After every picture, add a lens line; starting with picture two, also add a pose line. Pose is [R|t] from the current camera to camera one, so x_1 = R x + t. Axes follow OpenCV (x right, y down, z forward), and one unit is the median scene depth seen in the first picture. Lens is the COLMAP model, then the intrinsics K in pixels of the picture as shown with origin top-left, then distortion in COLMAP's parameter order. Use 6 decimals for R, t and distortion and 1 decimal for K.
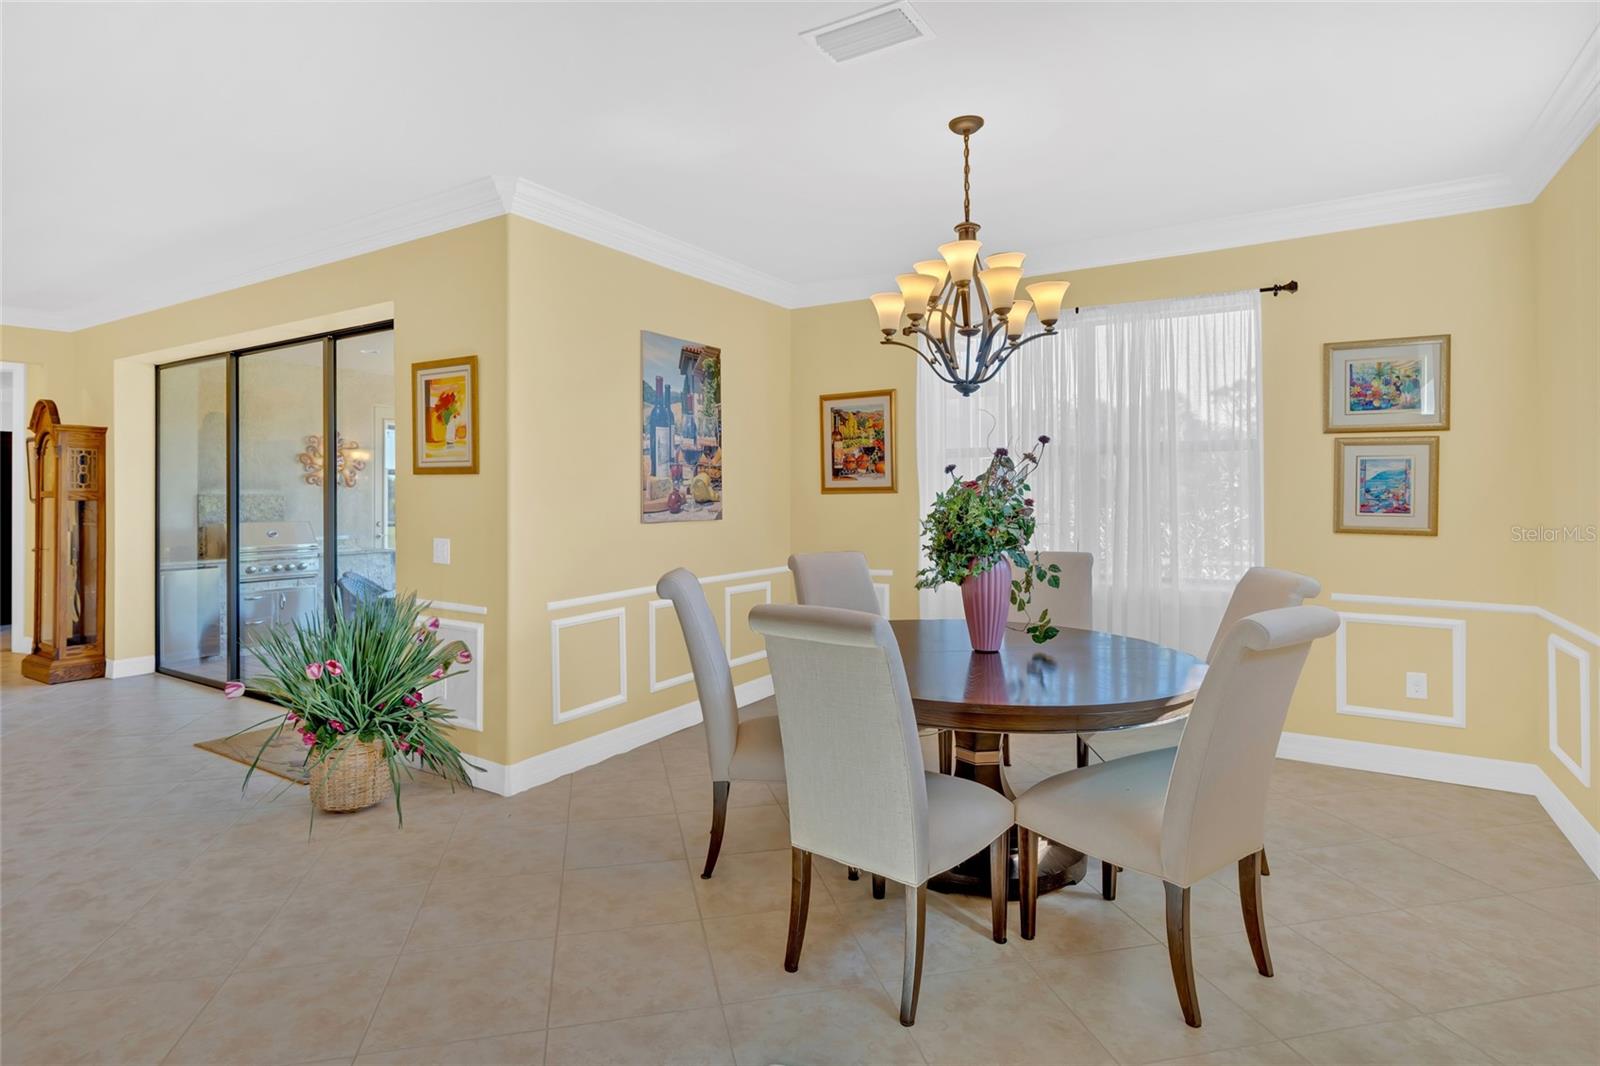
lens RADIAL K [[821.1, 0, 774.6], [0, 821.1, 485.9], [0, 0, 1]] dist [-0.000753, 0.001119]
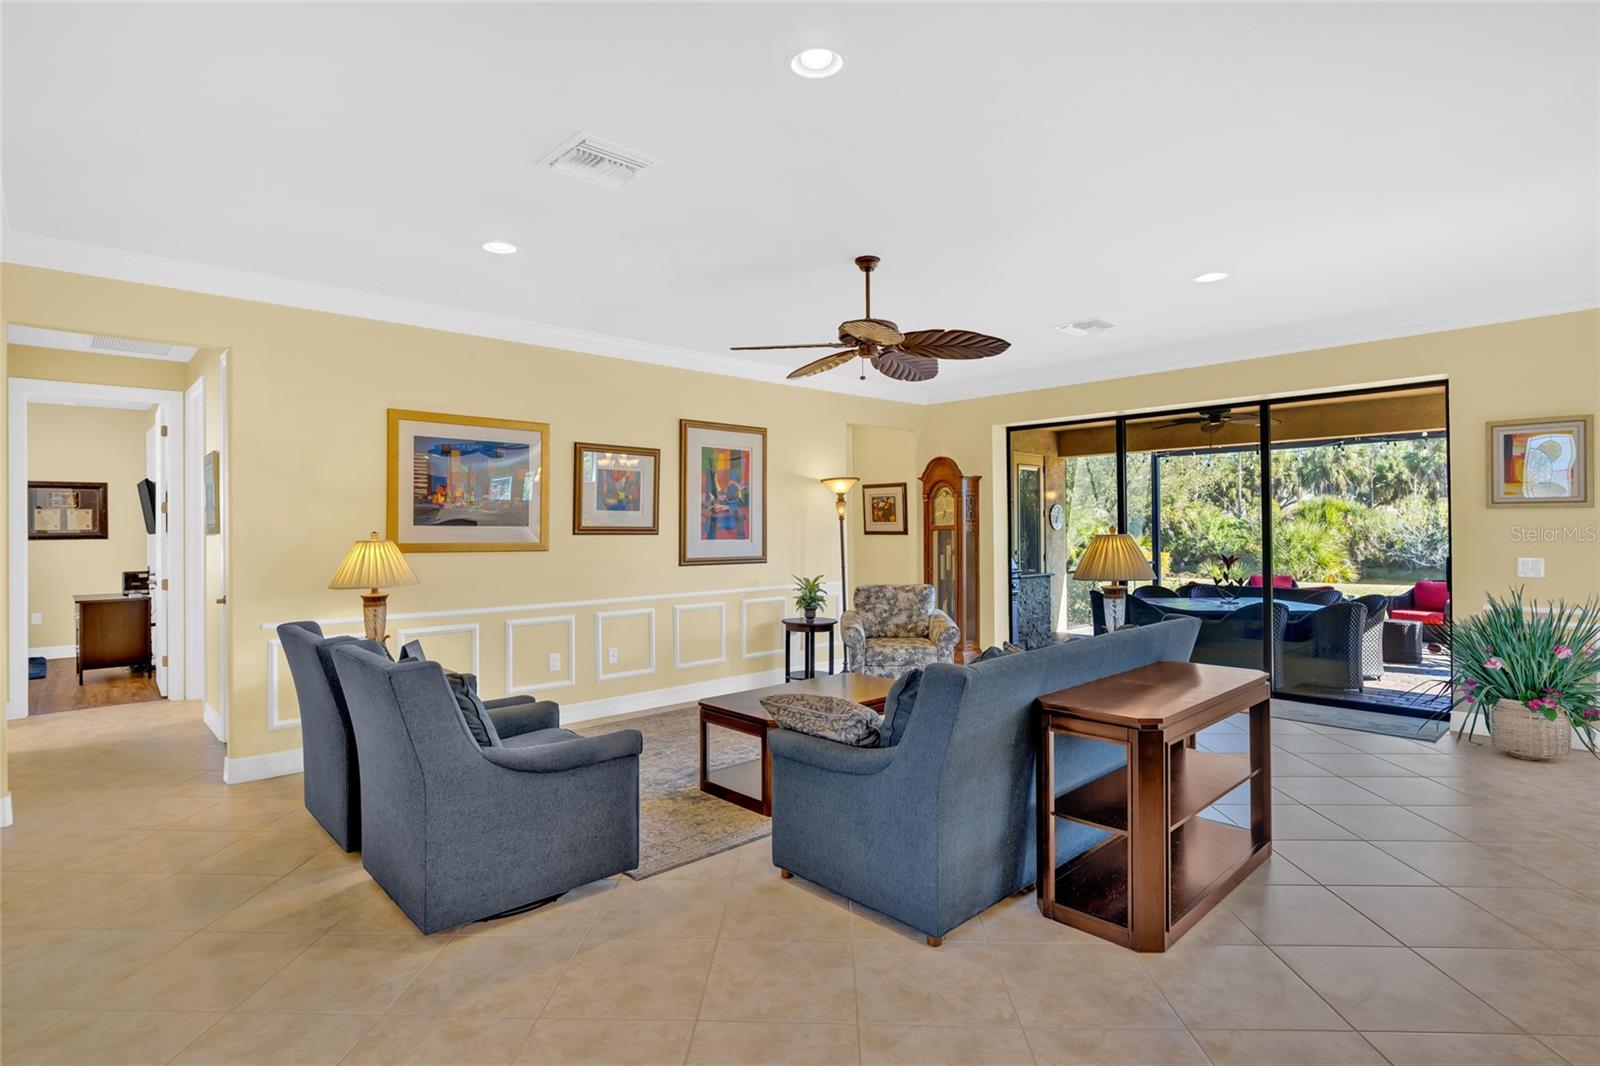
lens RADIAL K [[821.1, 0, 794.1], [0, 821.1, 534.3], [0, 0, 1]] dist [-0.000753, 0.001119]
pose [[0.970498, -0.004260, -0.241070, -1.211334], [0.008205, 0.999848, 0.015365, -0.000045], [0.240968, -0.016890, 0.970386, -0.539069]]
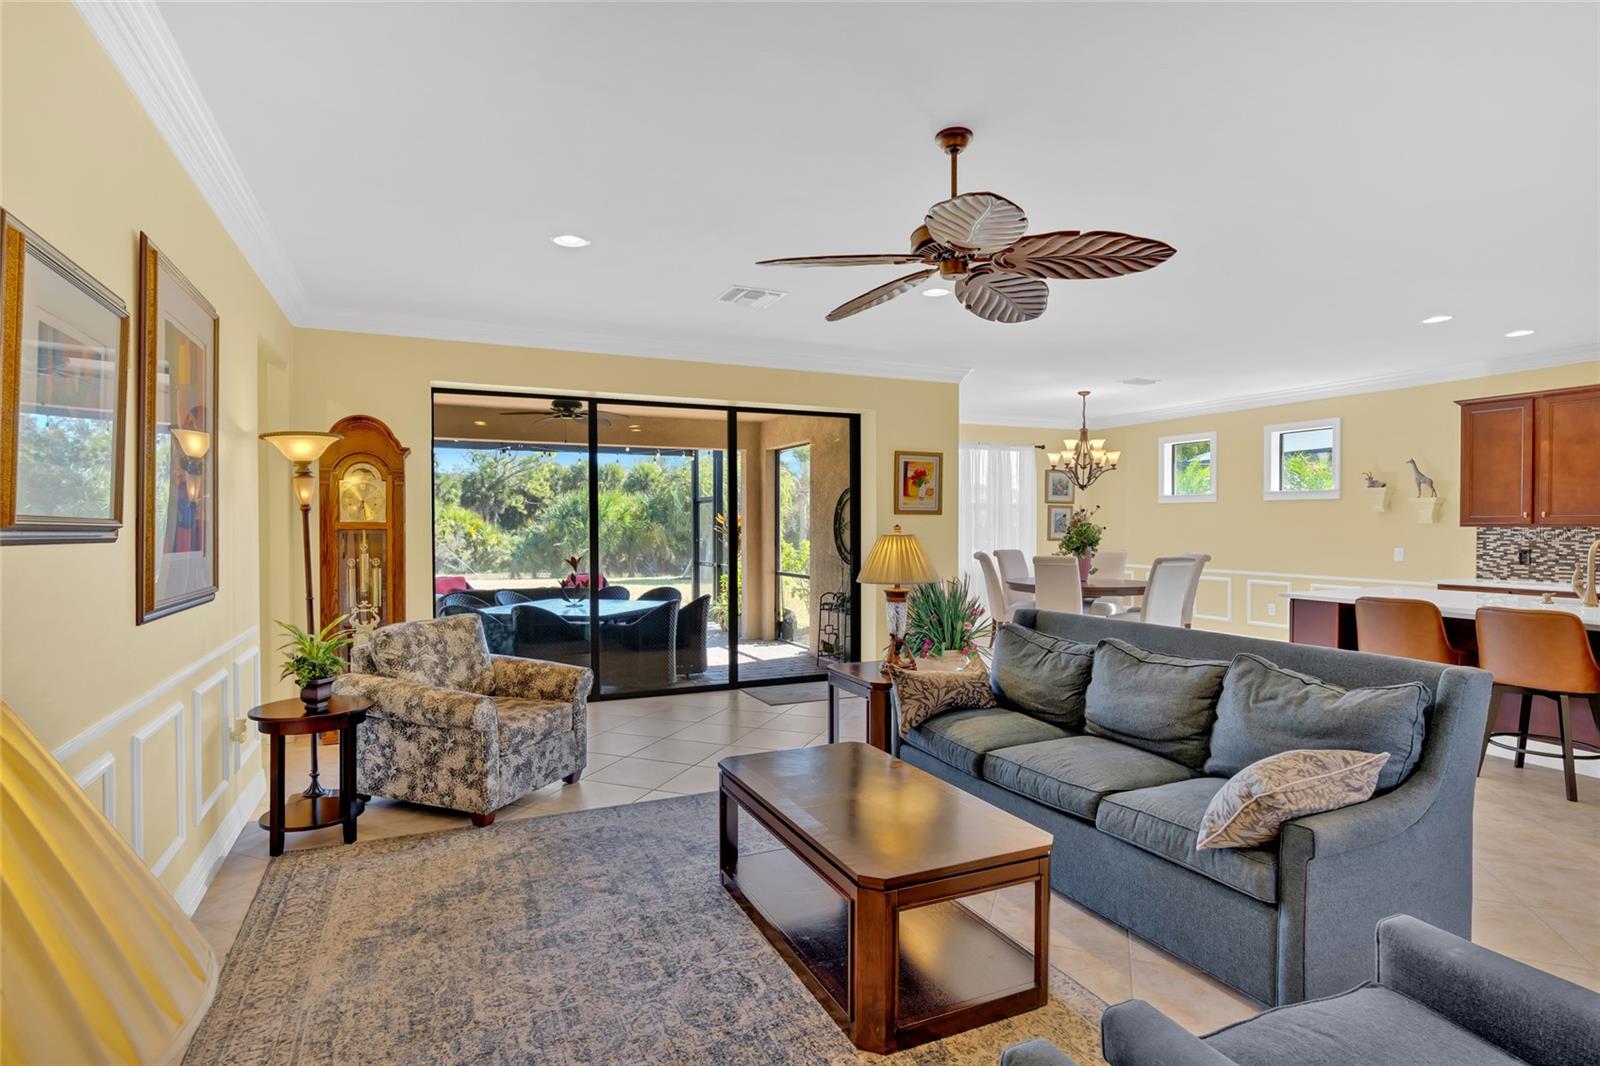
lens RADIAL K [[821.1, 0, 781.1], [0, 821.1, 533.6], [0, 0, 1]] dist [-0.000753, 0.001119]
pose [[0.553552, -0.007782, 0.832778, -2.068072], [-0.006828, 0.999880, 0.013882, 0.005519], [-0.832786, -0.013370, 0.553433, 0.236432]]
